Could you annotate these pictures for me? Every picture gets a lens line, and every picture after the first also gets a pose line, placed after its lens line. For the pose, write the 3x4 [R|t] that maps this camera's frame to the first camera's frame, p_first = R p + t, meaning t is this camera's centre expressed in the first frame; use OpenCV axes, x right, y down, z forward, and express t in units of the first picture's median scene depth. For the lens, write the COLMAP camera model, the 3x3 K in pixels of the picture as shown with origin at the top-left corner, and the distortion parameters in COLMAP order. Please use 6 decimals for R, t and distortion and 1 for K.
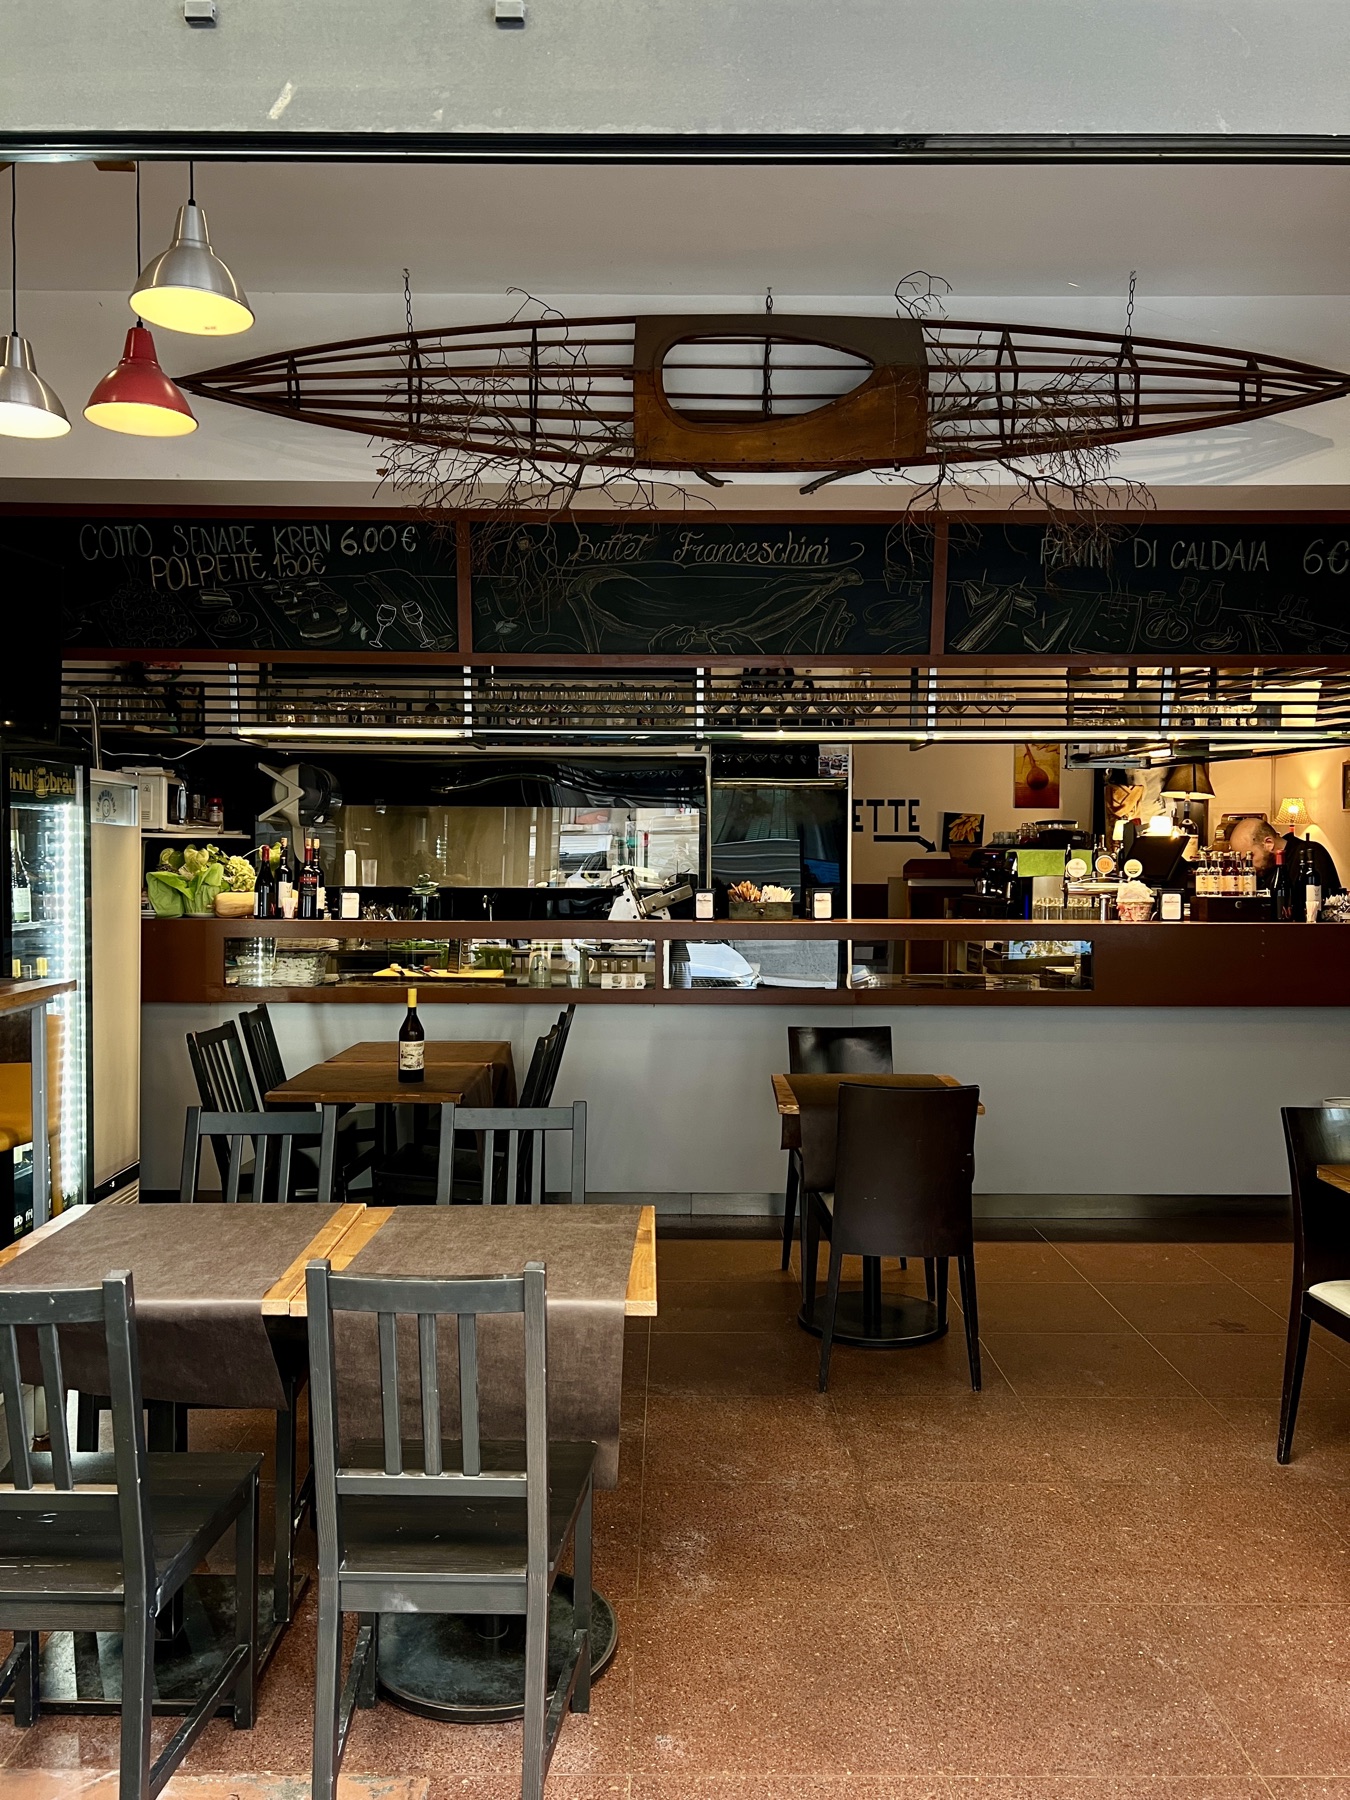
lens RADIAL K [[1363.6, 0, 669.6], [0, 1363.6, 899.3], [0, 0, 1]] dist [0.036682, -0.051523]
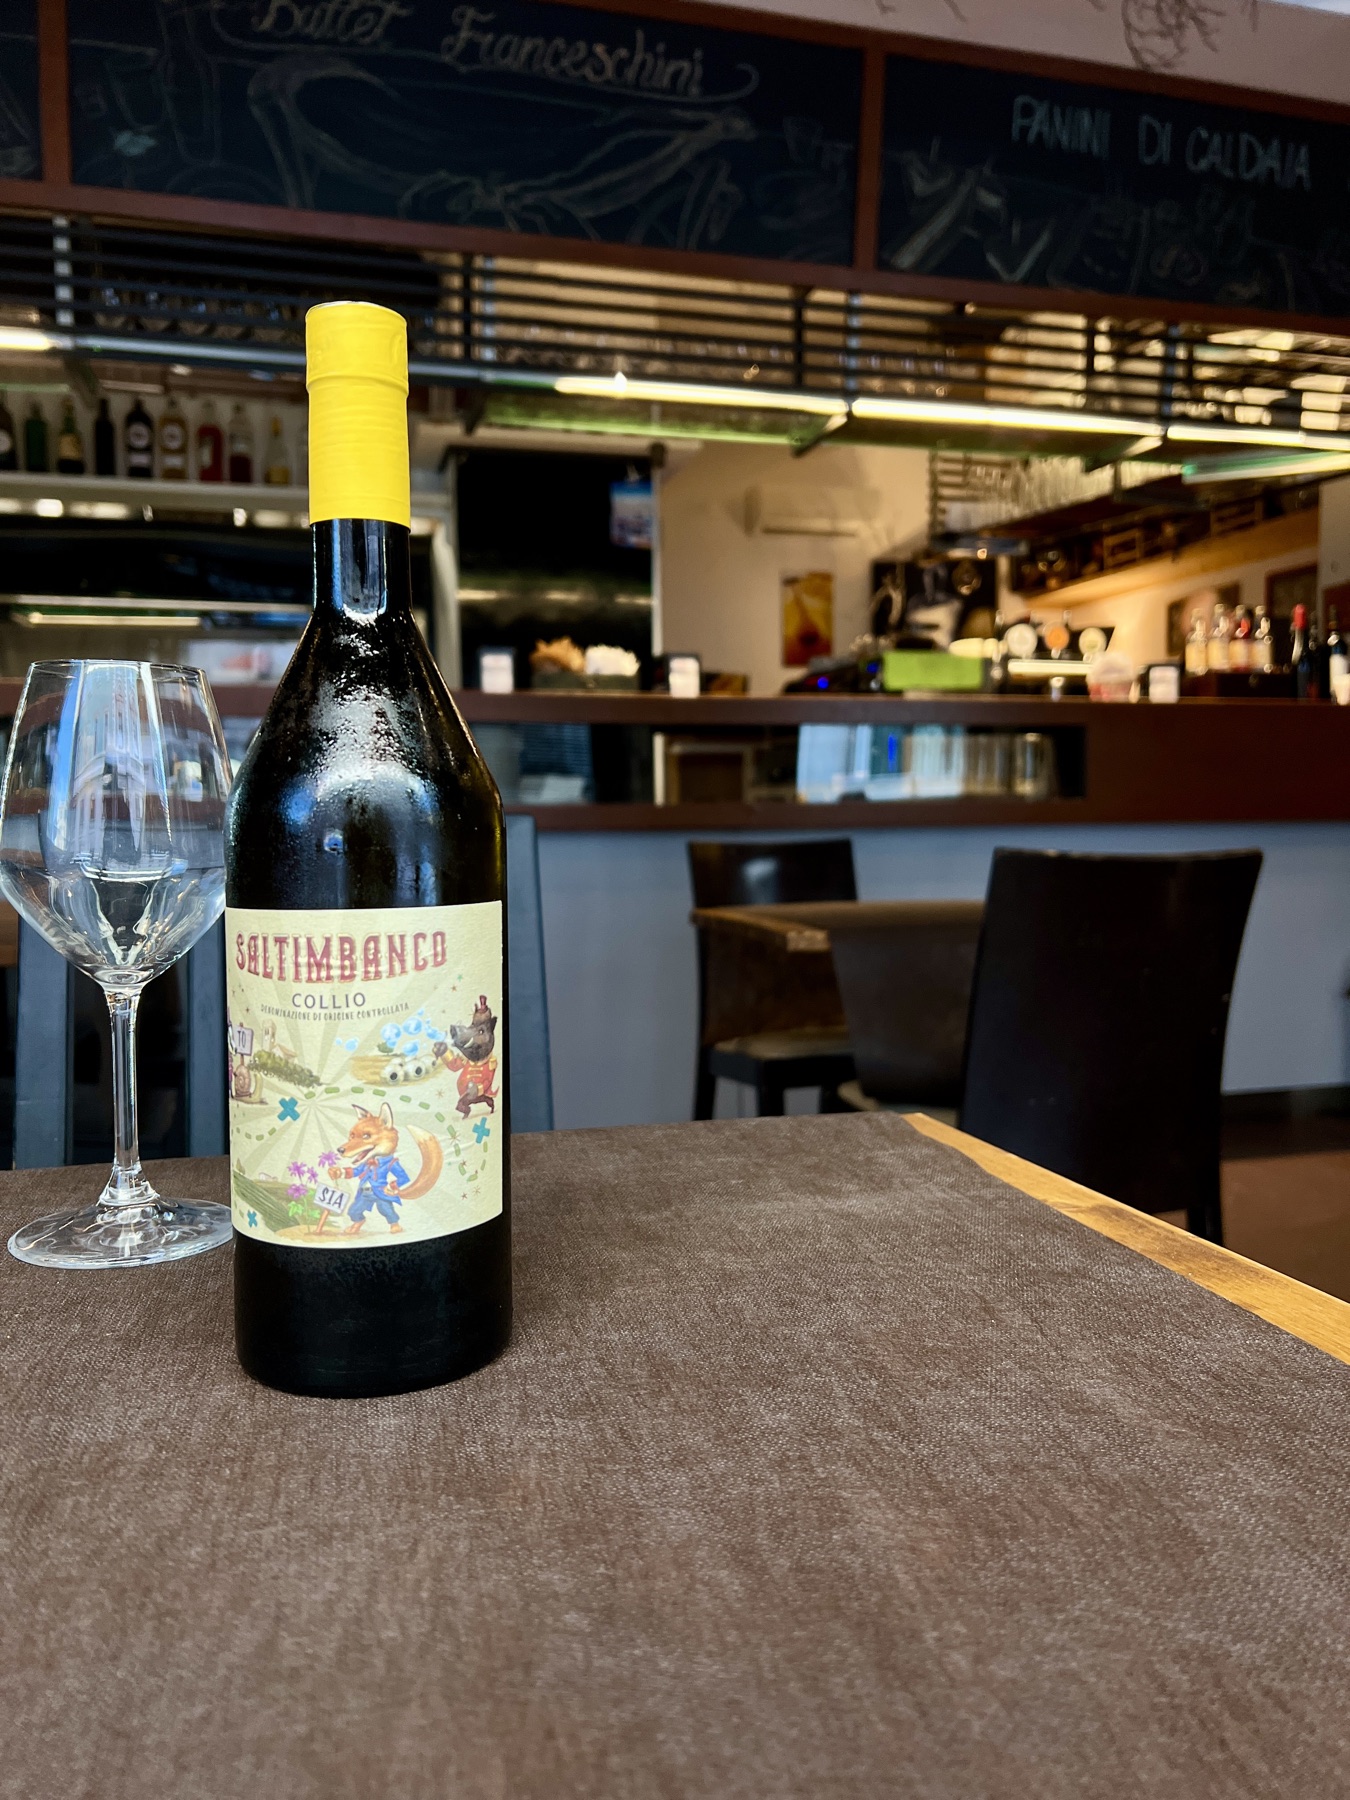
lens RADIAL K [[1363.6, 0, 669.6], [0, 1363.6, 886.2], [0, 0, 1]] dist [0.036682, -0.051523]
pose [[0.964534, -0.025388, 0.262736, -0.065334], [0.019441, 0.999493, 0.025212, 0.088239], [-0.263243, -0.019210, 0.964538, 0.408176]]
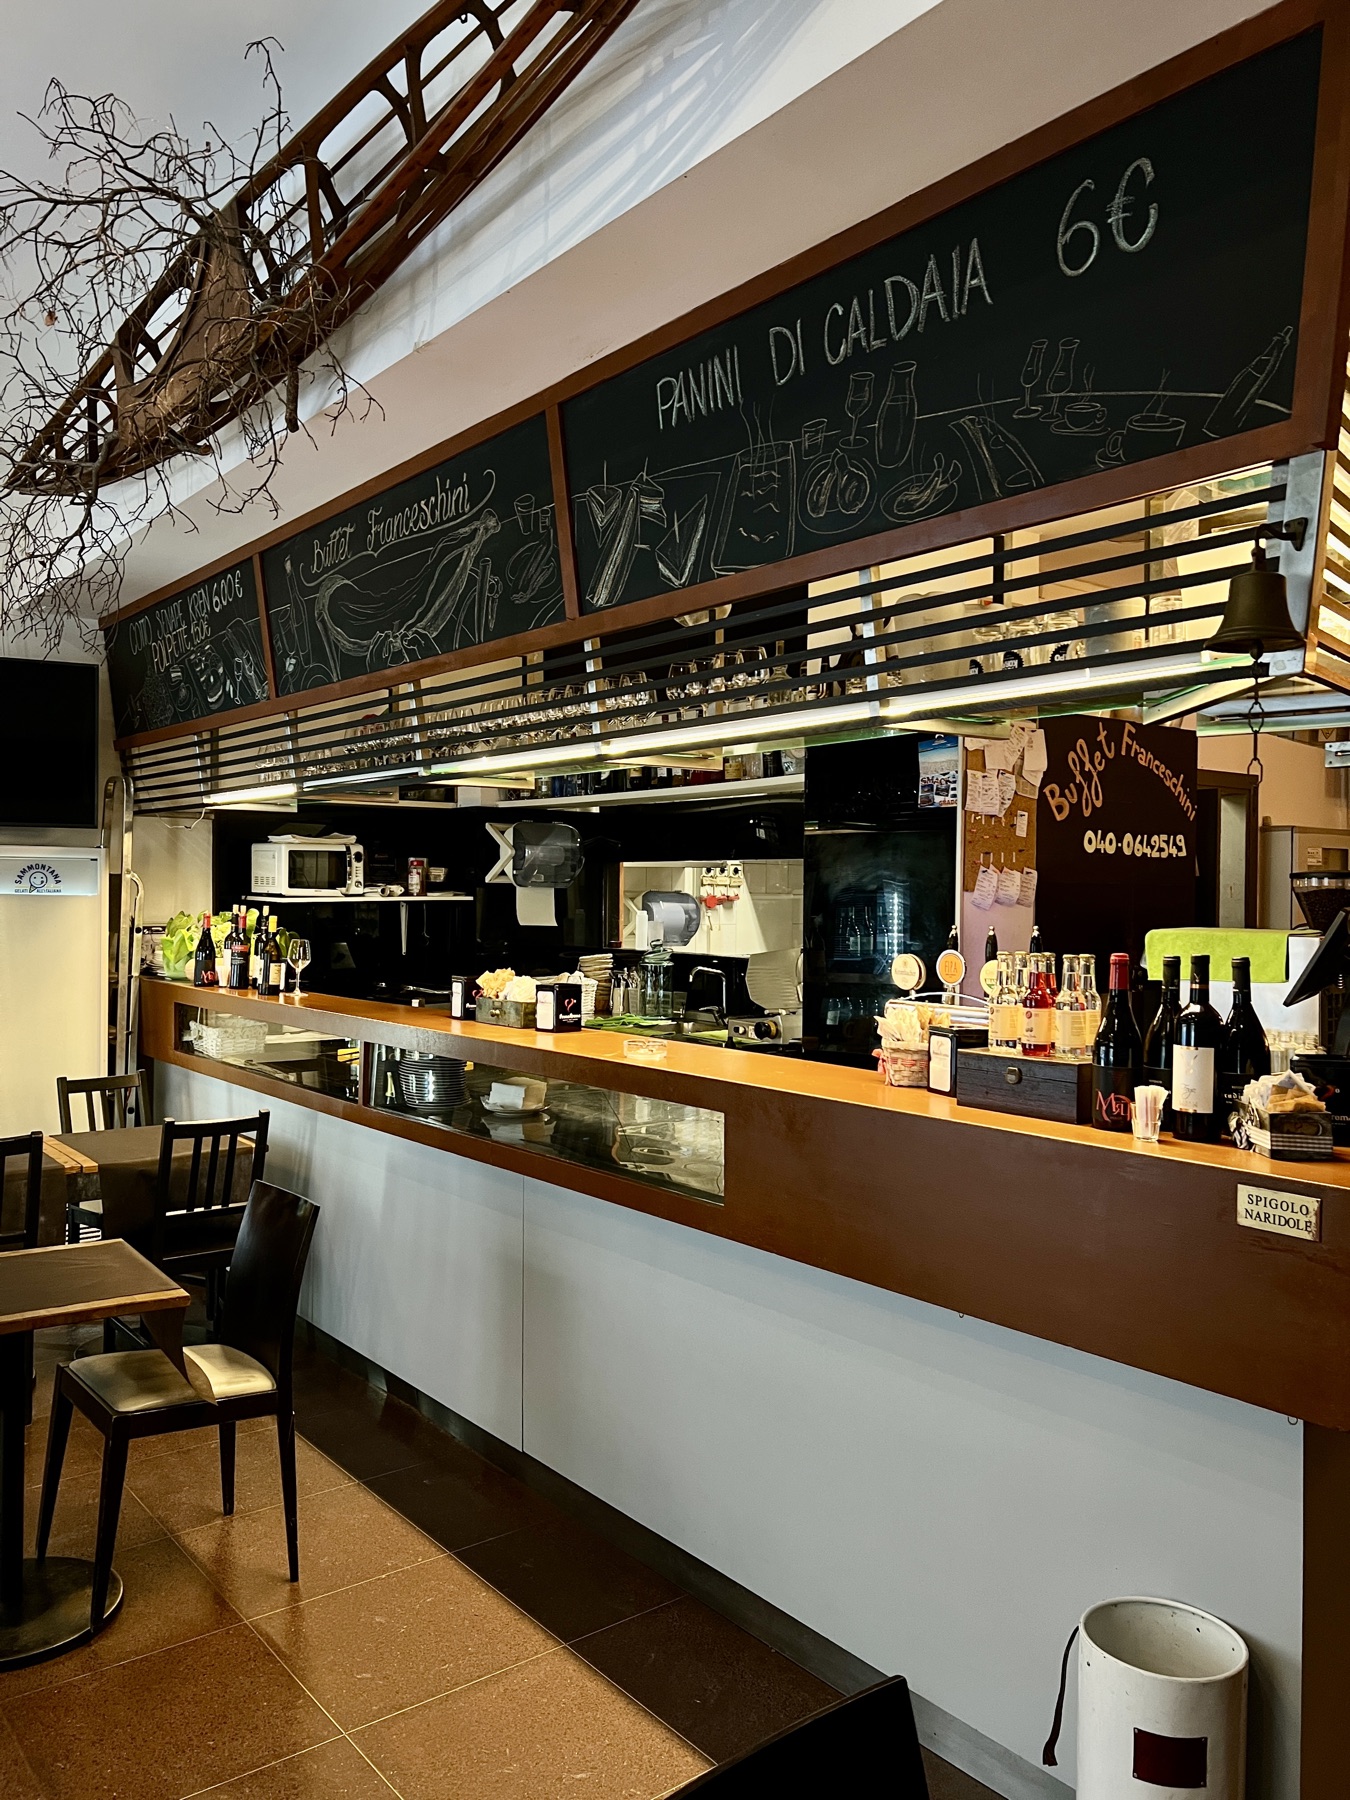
lens RADIAL K [[1363.6, 0, 662.7], [0, 1363.6, 905.9], [0, 0, 1]] dist [0.036682, -0.051523]
pose [[0.612332, 0.010054, -0.790537, 0.709454], [-0.025120, 0.999662, -0.006743, -0.046836], [0.790202, 0.023987, 0.612377, 0.660513]]
